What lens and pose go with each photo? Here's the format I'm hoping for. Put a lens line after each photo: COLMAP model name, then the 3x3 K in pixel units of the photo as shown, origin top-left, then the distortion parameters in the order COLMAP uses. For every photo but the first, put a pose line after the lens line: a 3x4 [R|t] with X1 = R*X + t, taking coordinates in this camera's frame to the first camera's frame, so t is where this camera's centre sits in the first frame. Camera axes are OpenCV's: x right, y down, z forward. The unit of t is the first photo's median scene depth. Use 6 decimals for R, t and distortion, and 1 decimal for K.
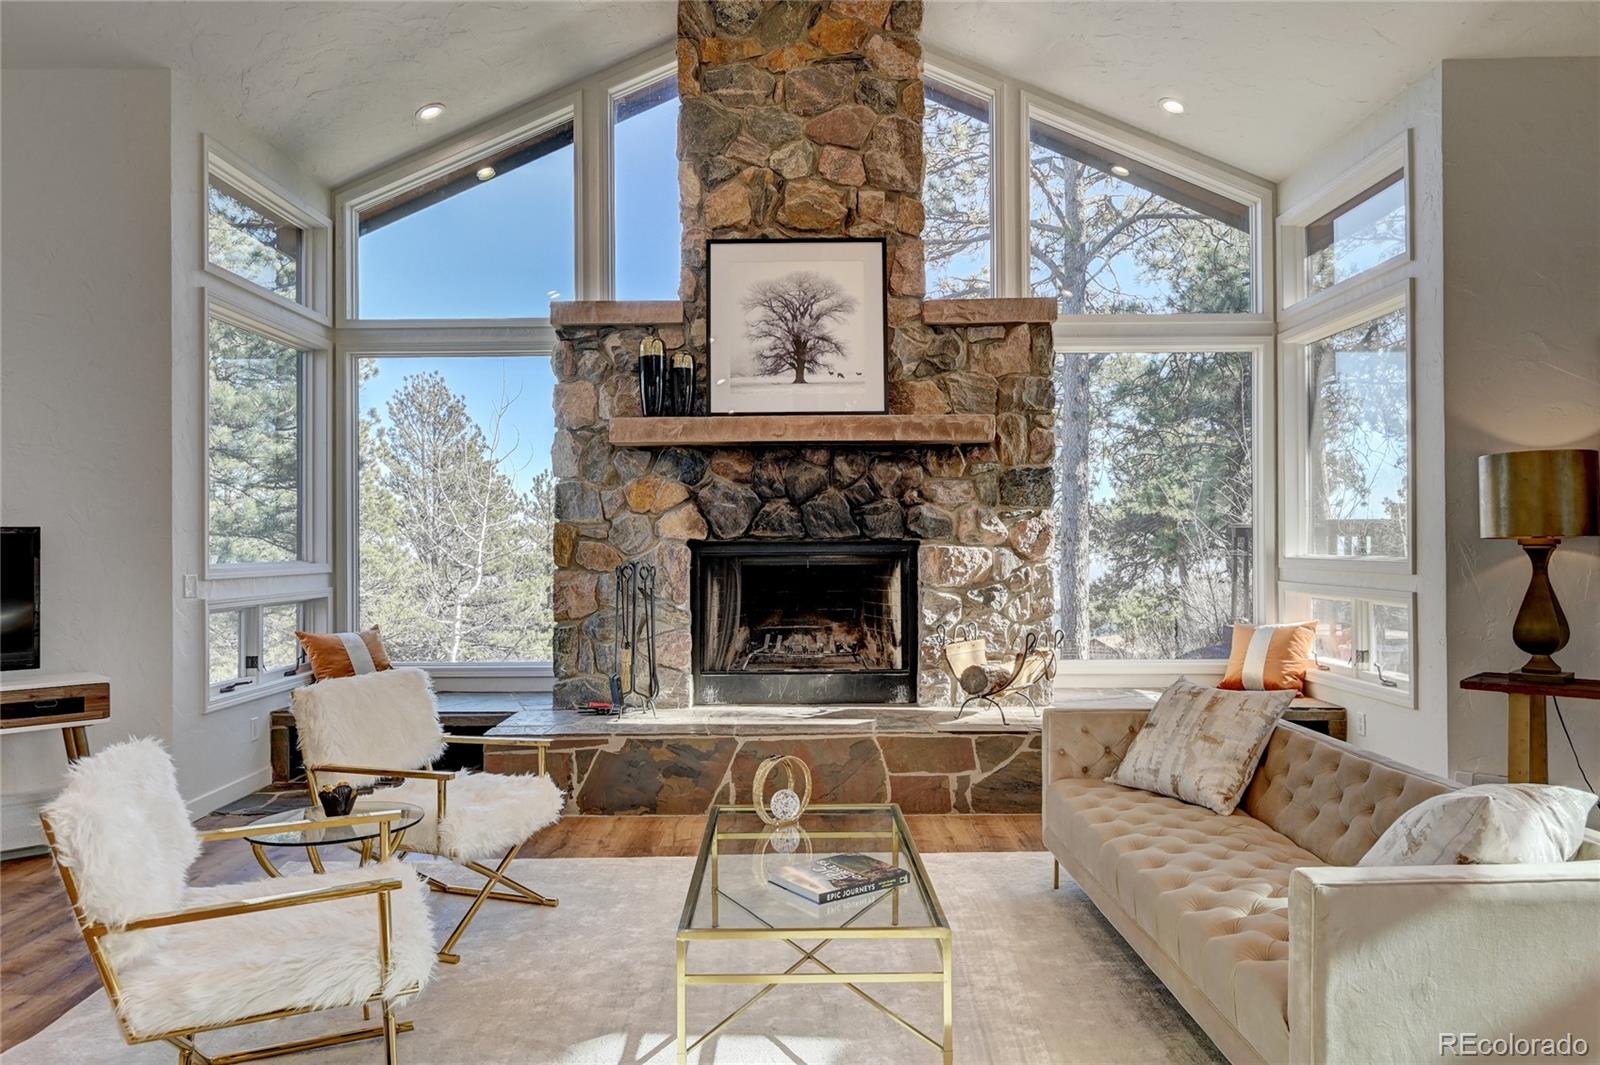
lens RADIAL K [[1104.2, 0, 812.7], [0, 1104.2, 533.5], [0, 0, 1]] dist [-0.002561, 0.006375]
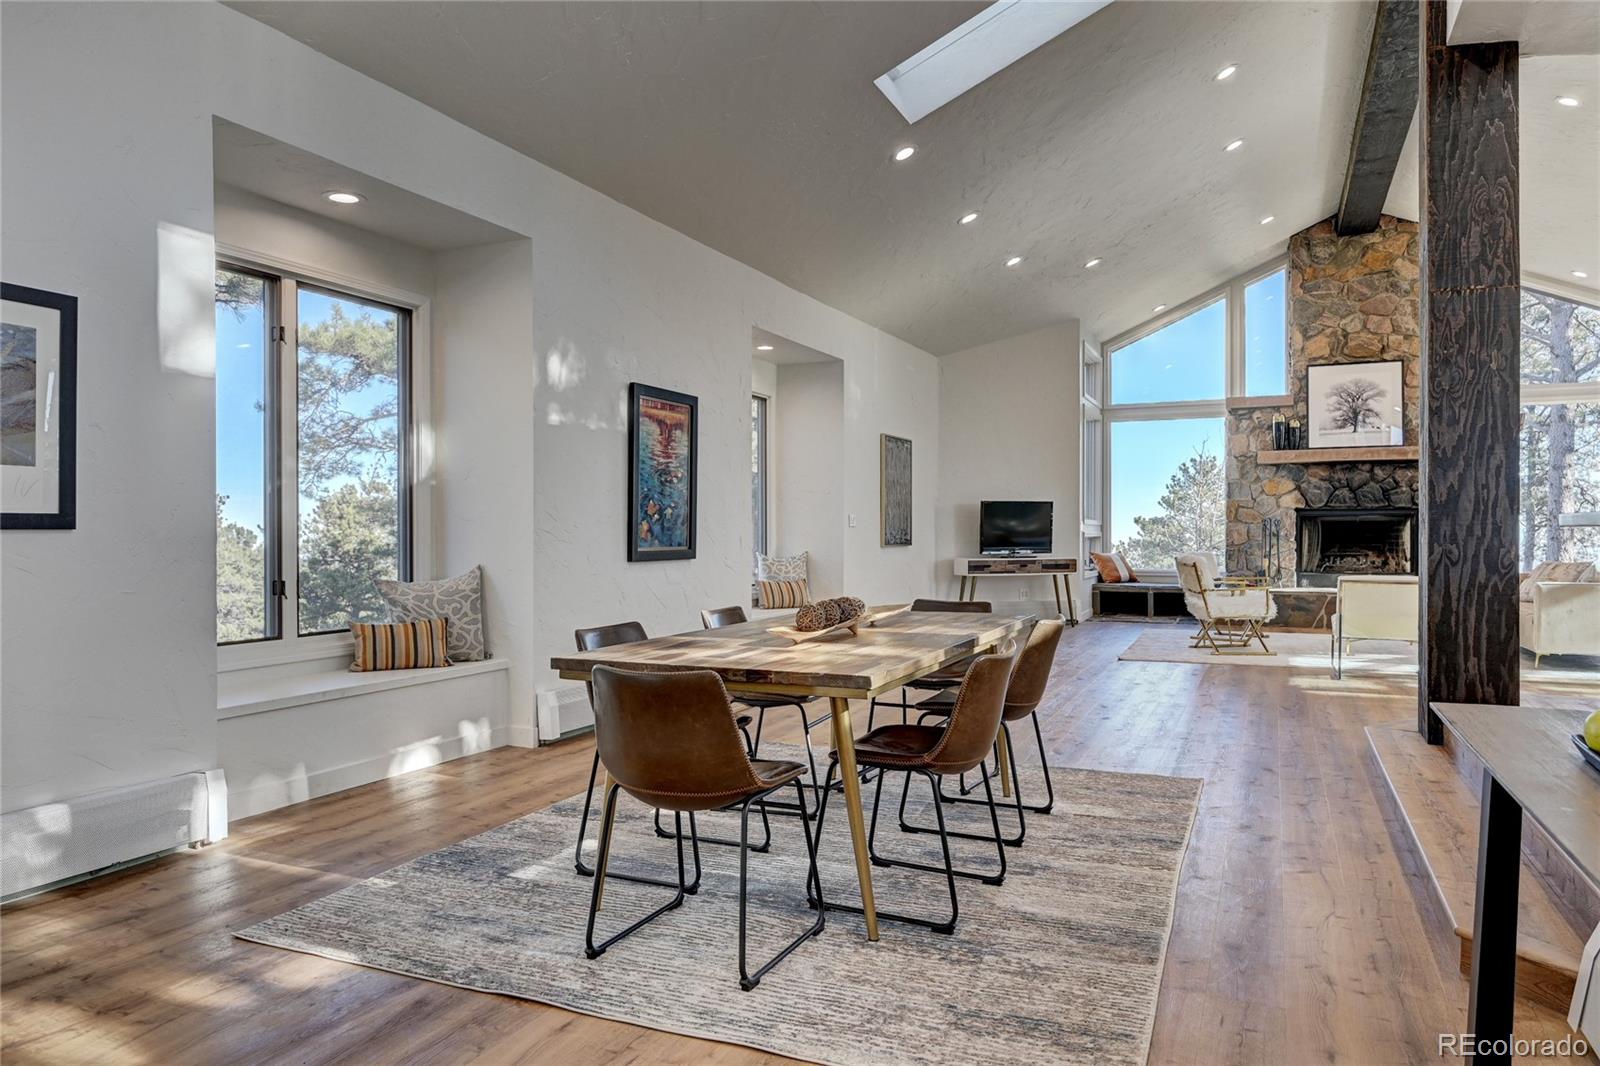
lens RADIAL K [[1104.2, 0, 789.0], [0, 1104.2, 538.3], [0, 0, 1]] dist [-0.002561, 0.006375]
pose [[0.913868, 0.006967, -0.405952, -0.139840], [-0.001653, 0.999908, 0.013437, 0.036852], [0.406008, -0.011609, 0.913796, -1.314630]]
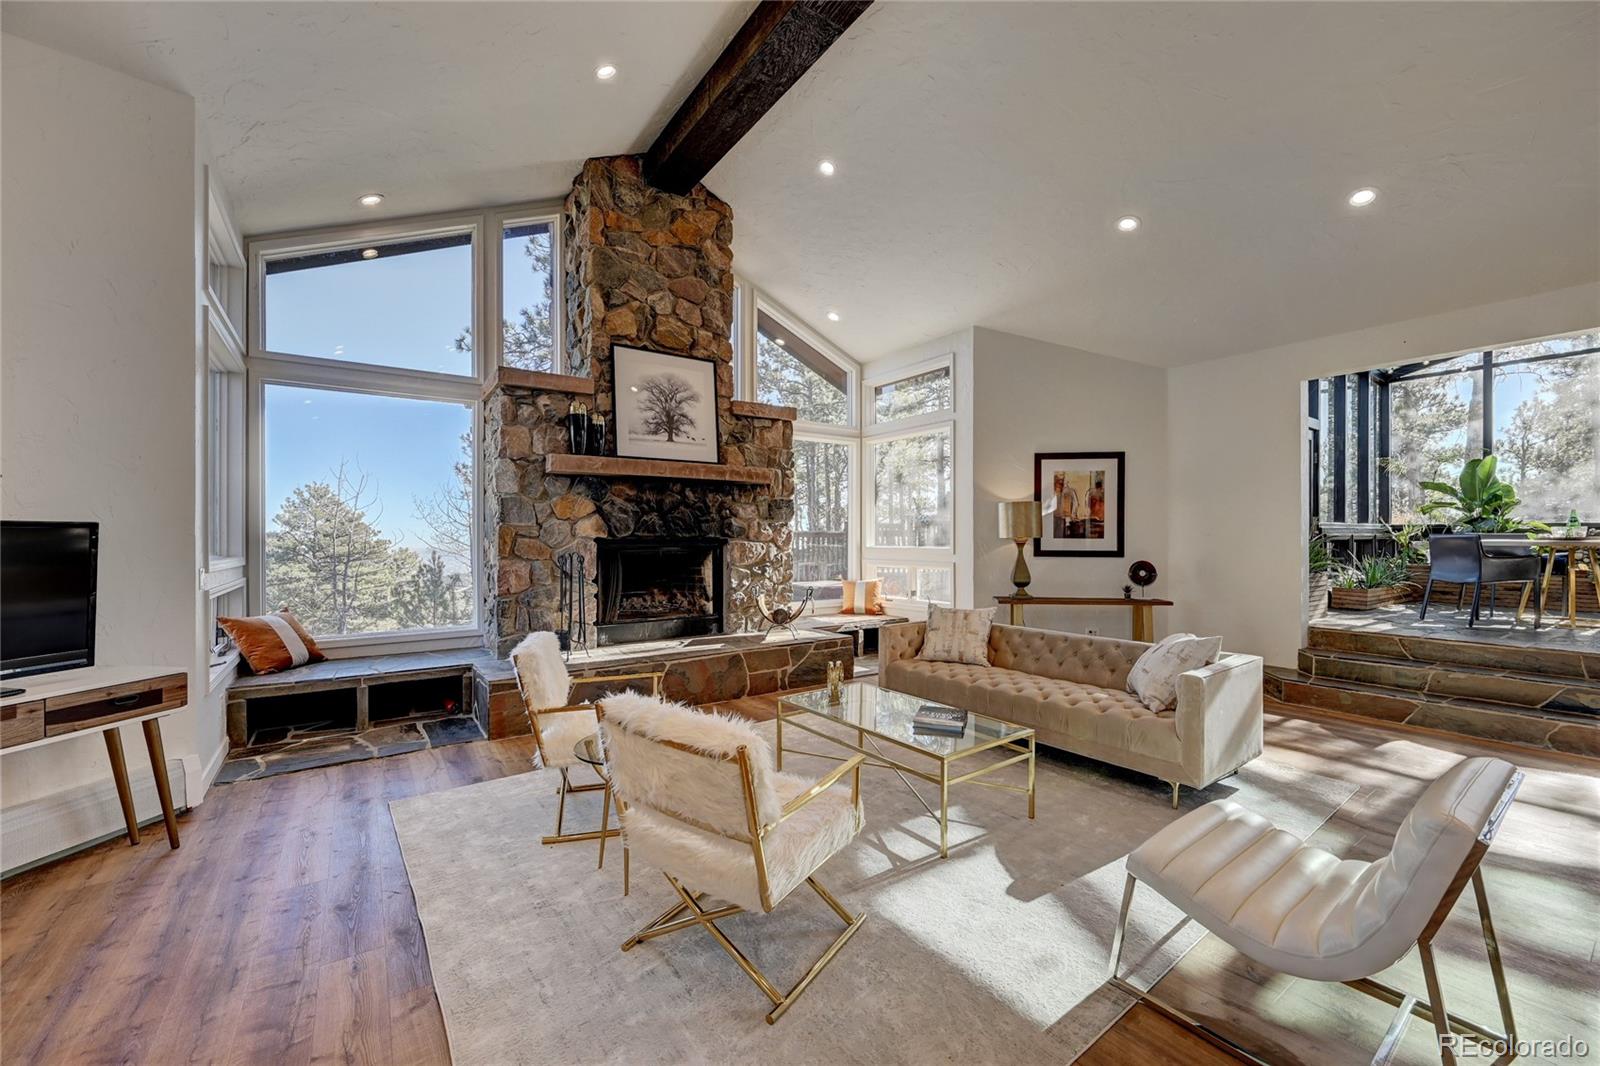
lens RADIAL K [[628.9, 0, 800.5], [0, 628.9, 536.5], [0, 0, 1]] dist [0.000257, 0.000336]
pose [[0.815364, 0.004471, 0.578931, -0.383241], [-0.005018, 0.999987, -0.000655, 0.002957], [-0.578926, -0.002370, 0.815376, 0.132481]]
